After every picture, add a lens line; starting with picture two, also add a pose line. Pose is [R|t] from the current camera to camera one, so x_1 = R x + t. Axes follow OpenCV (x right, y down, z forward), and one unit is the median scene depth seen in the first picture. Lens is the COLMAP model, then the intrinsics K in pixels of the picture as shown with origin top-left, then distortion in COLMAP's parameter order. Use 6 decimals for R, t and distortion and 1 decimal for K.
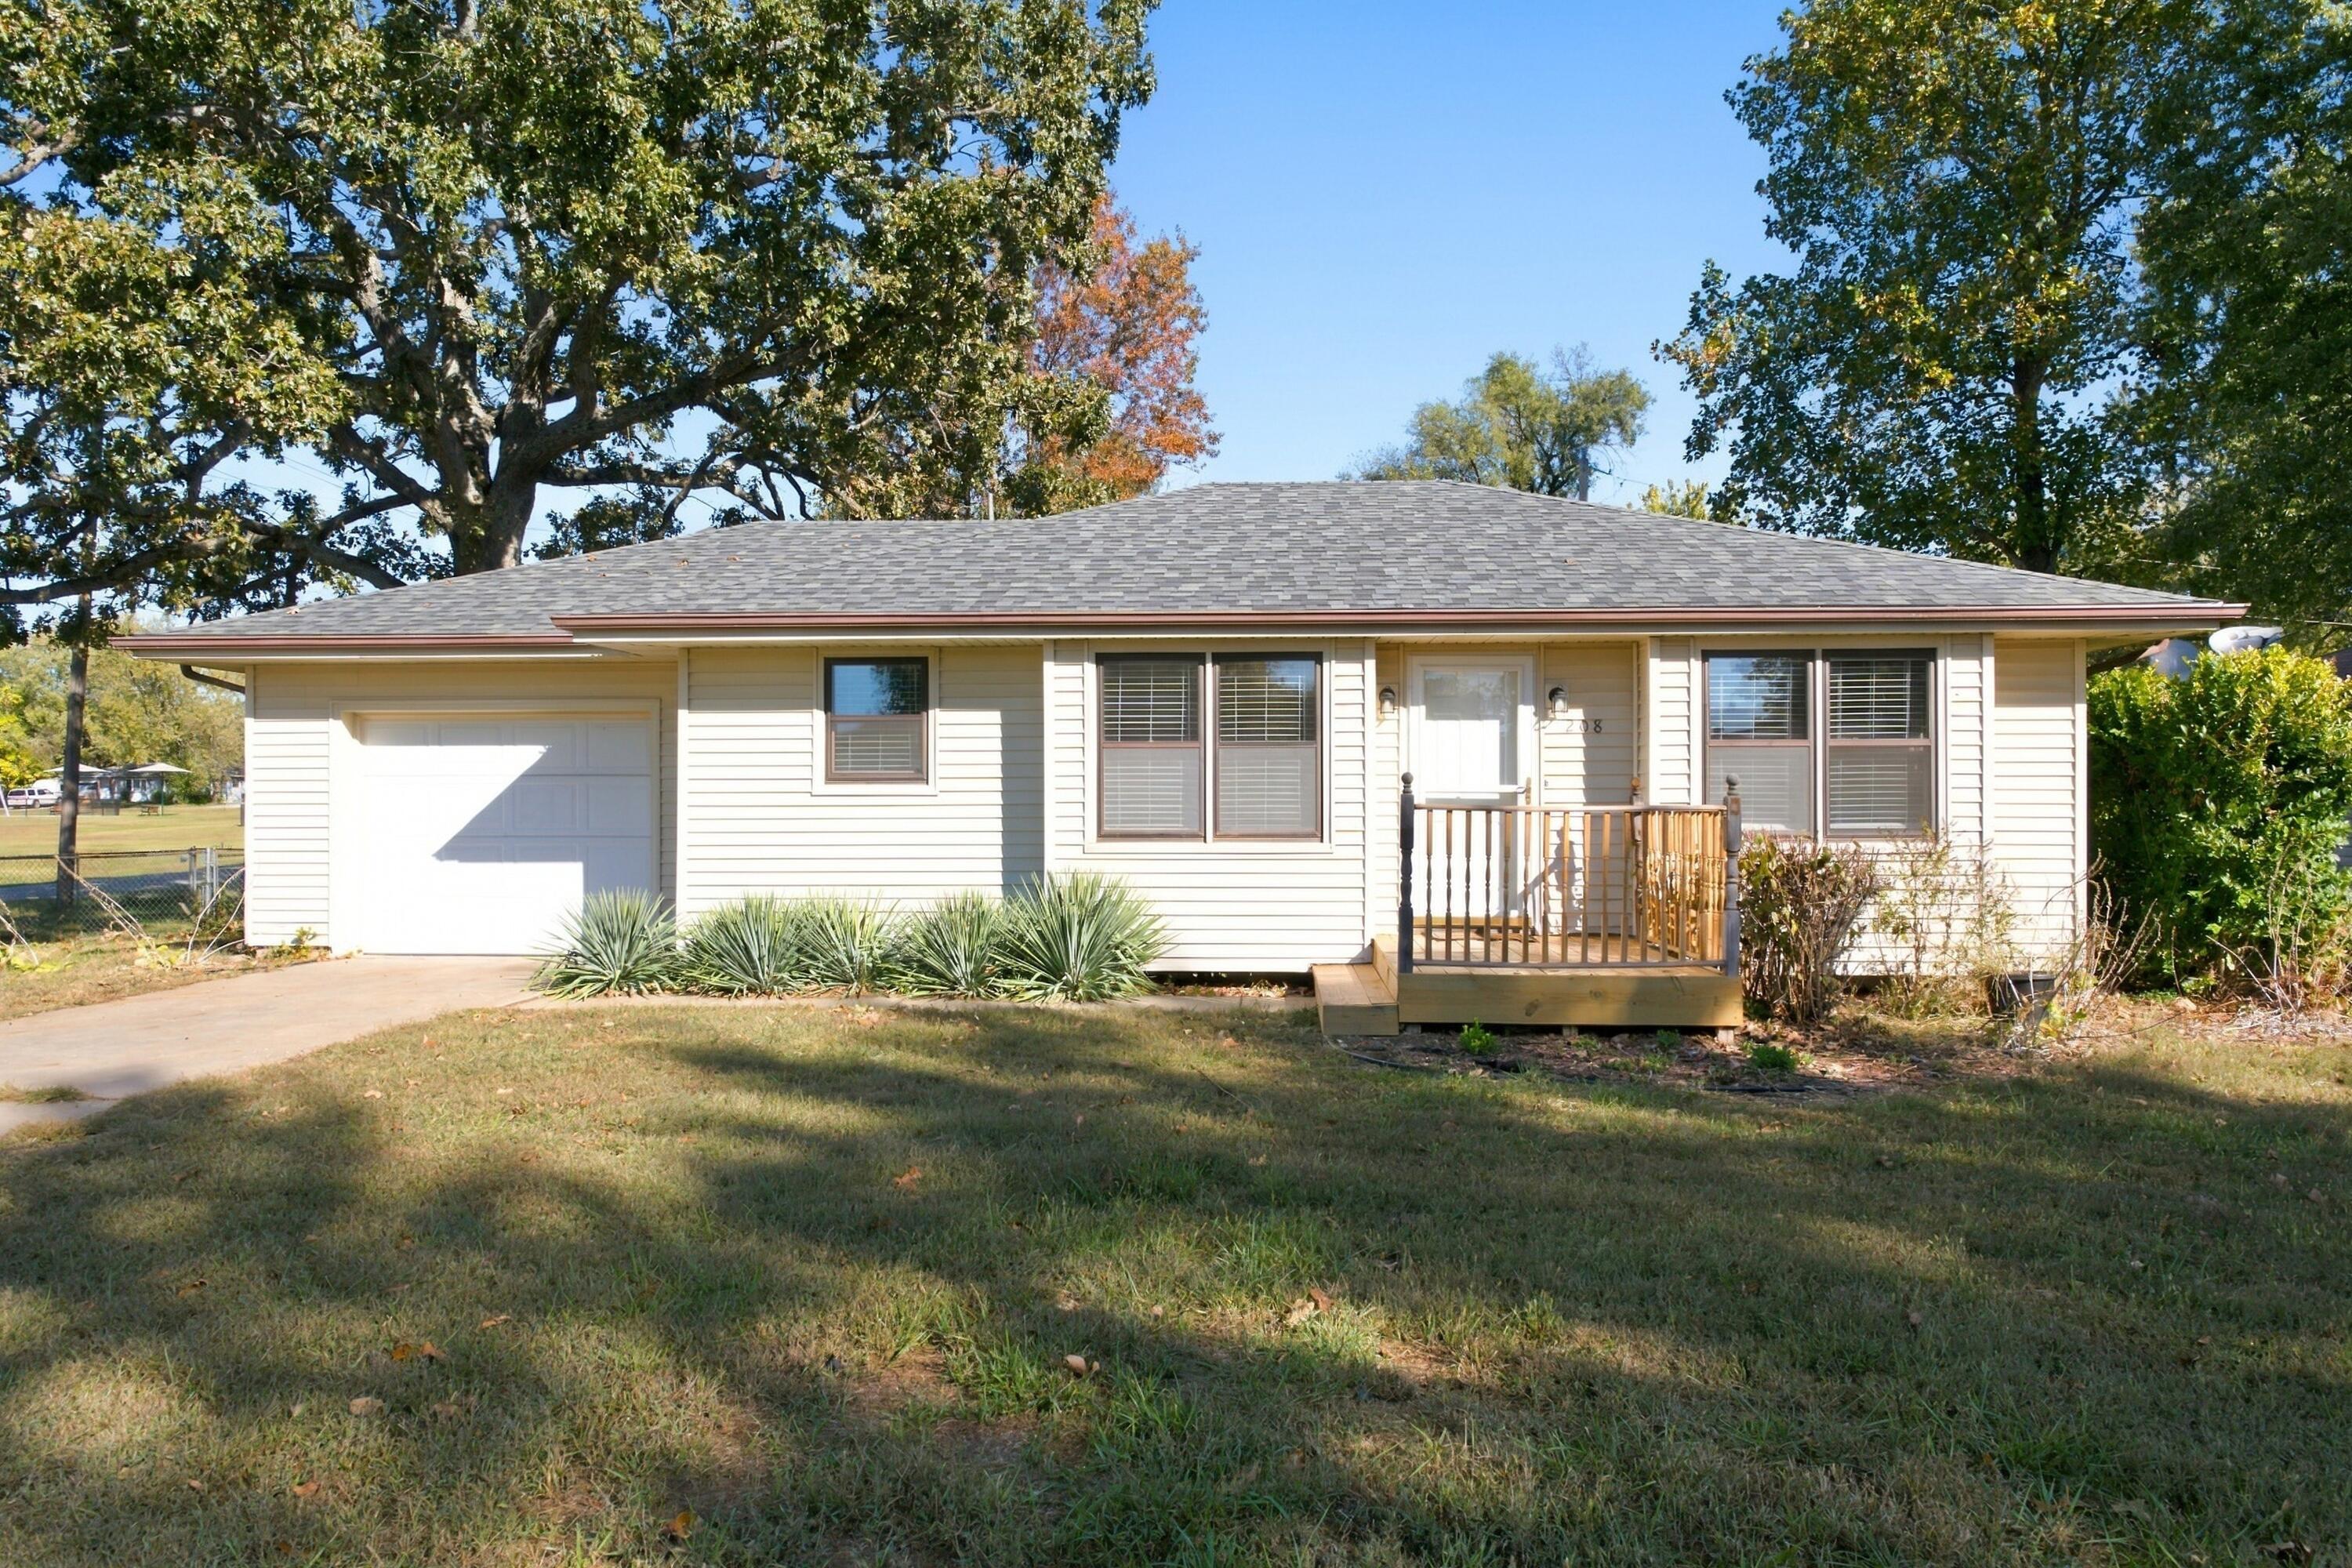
lens RADIAL K [[1636.0, 0, 1176.5], [0, 1636.0, 829.6], [0, 0, 1]] dist [0.004817, -0.002011]
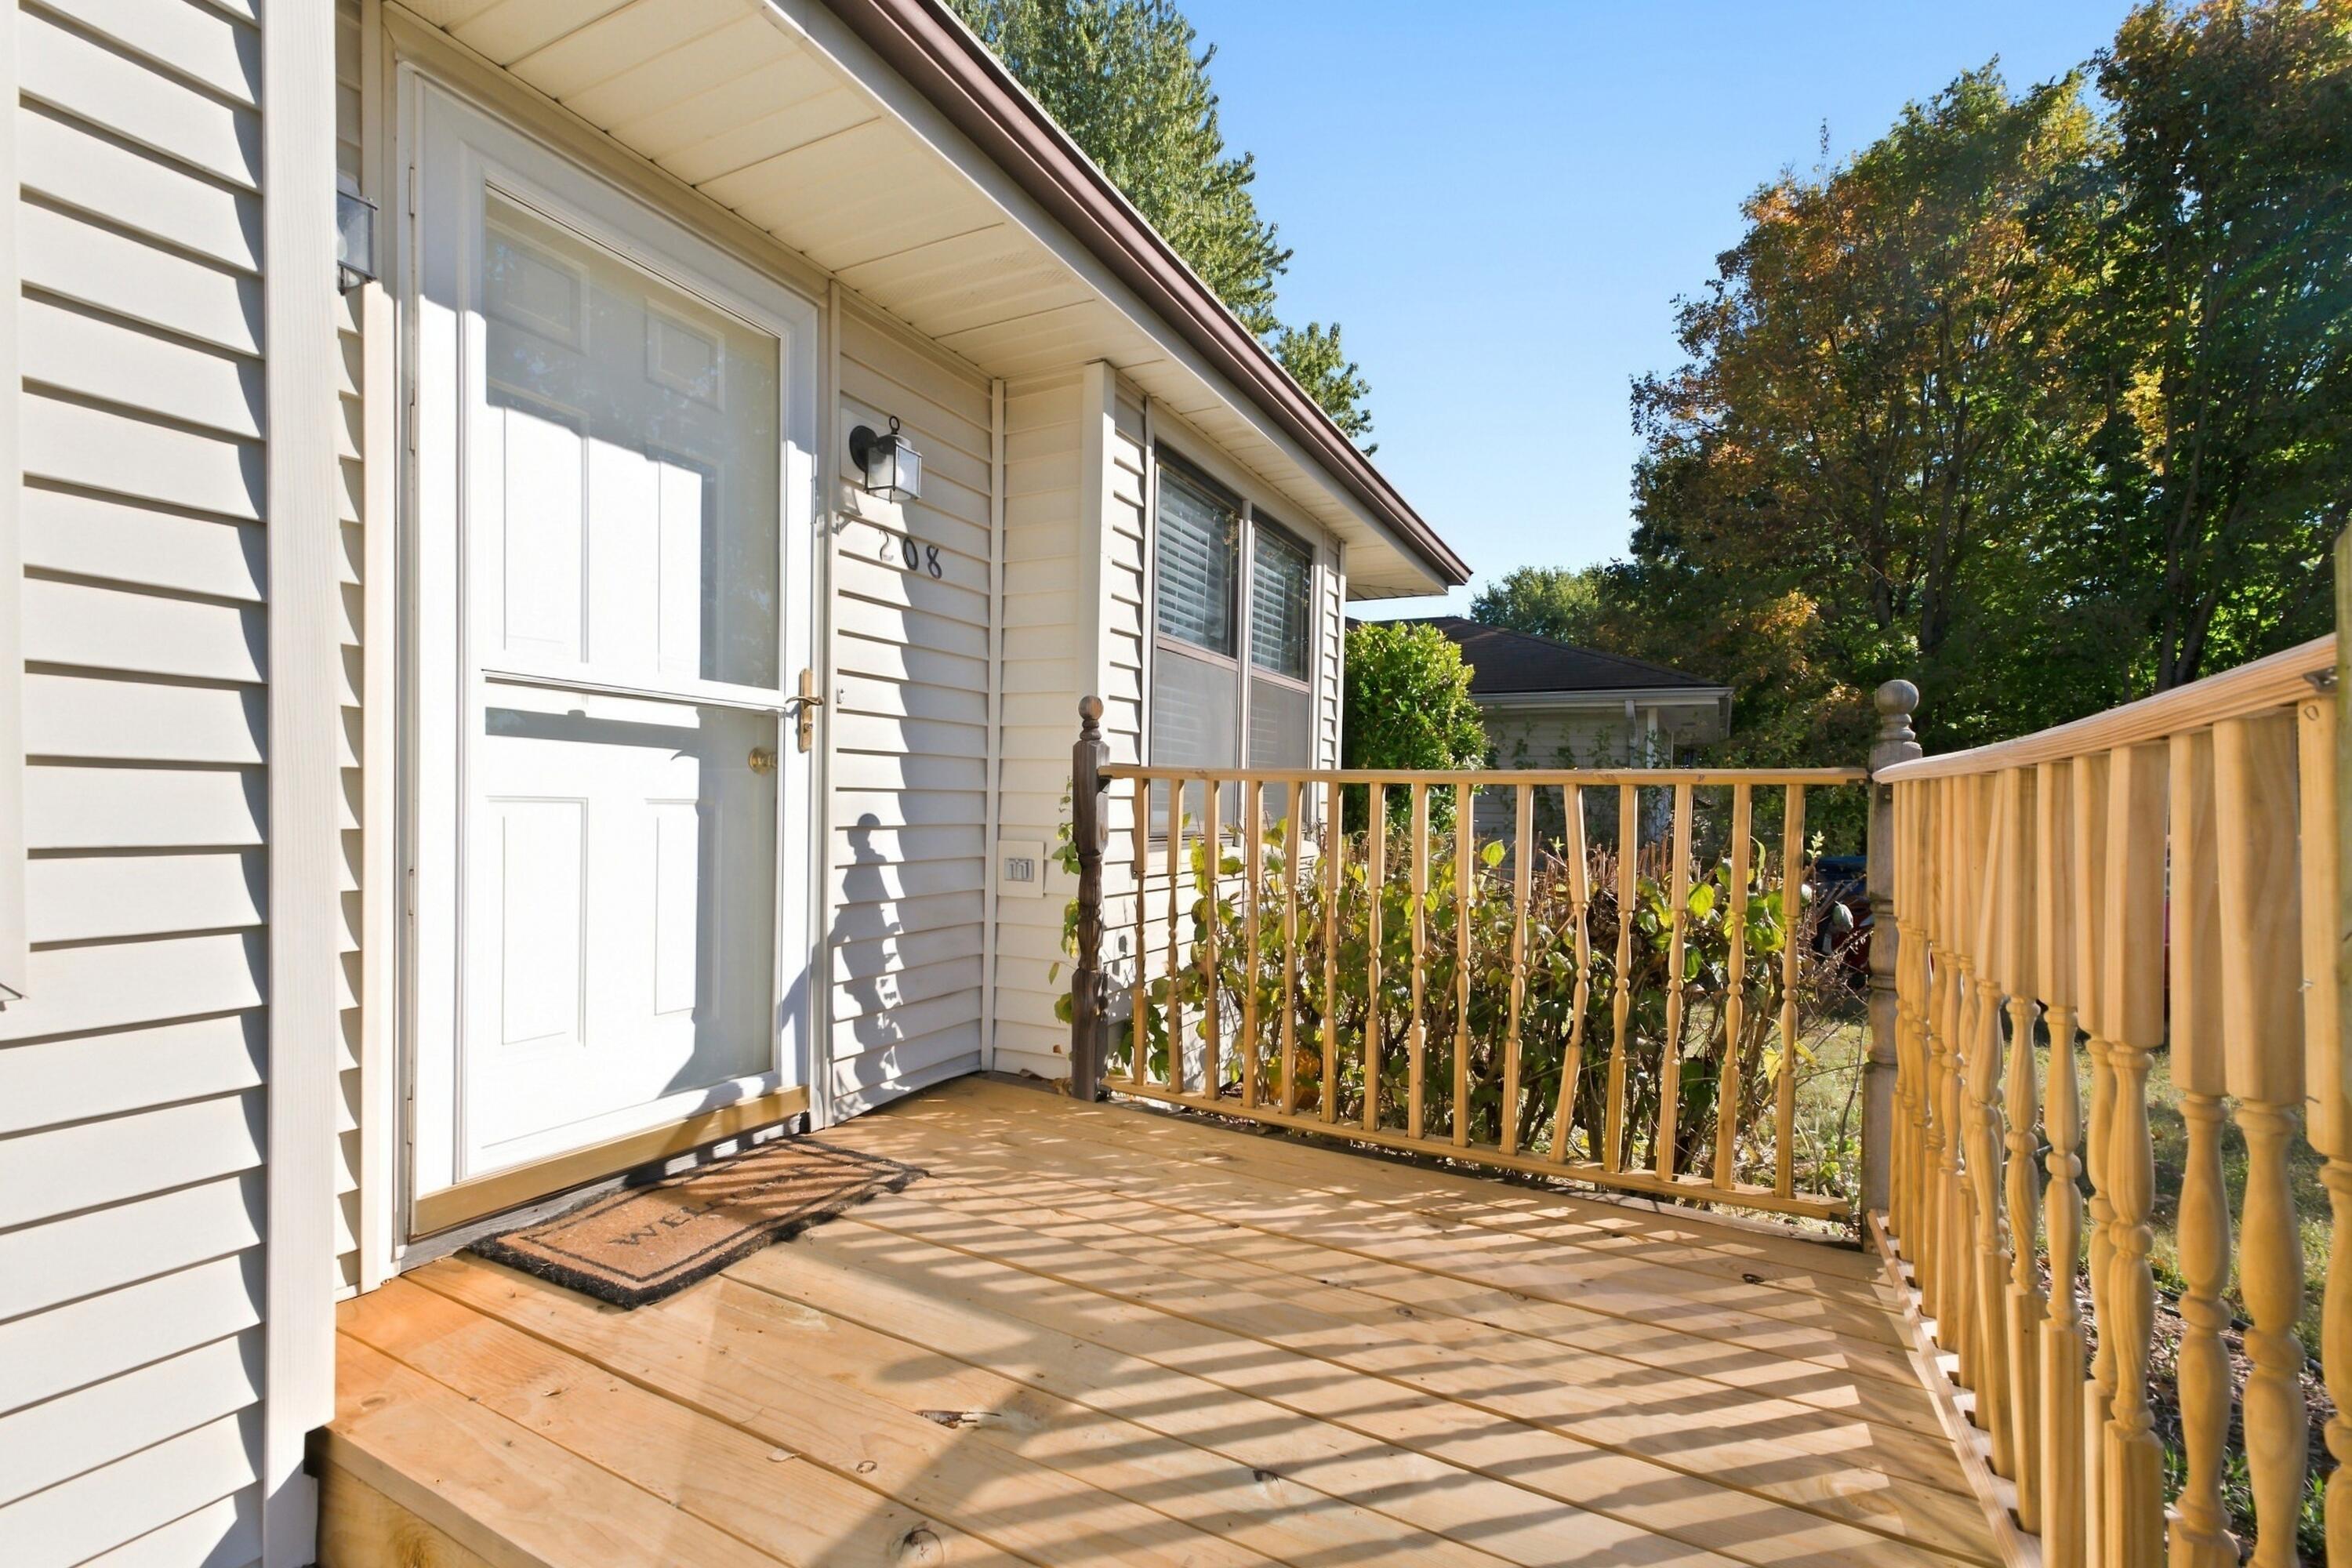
lens RADIAL K [[994.2, 0, 1176.0], [0, 994.2, 784.0], [0, 0, 1]] dist [0.001201, 0.000052]
pose [[0.363672, 0.016970, 0.931373, 0.054836], [-0.002713, 0.999849, -0.017159, -0.005646], [-0.931523, 0.003714, 0.363663, 0.854320]]
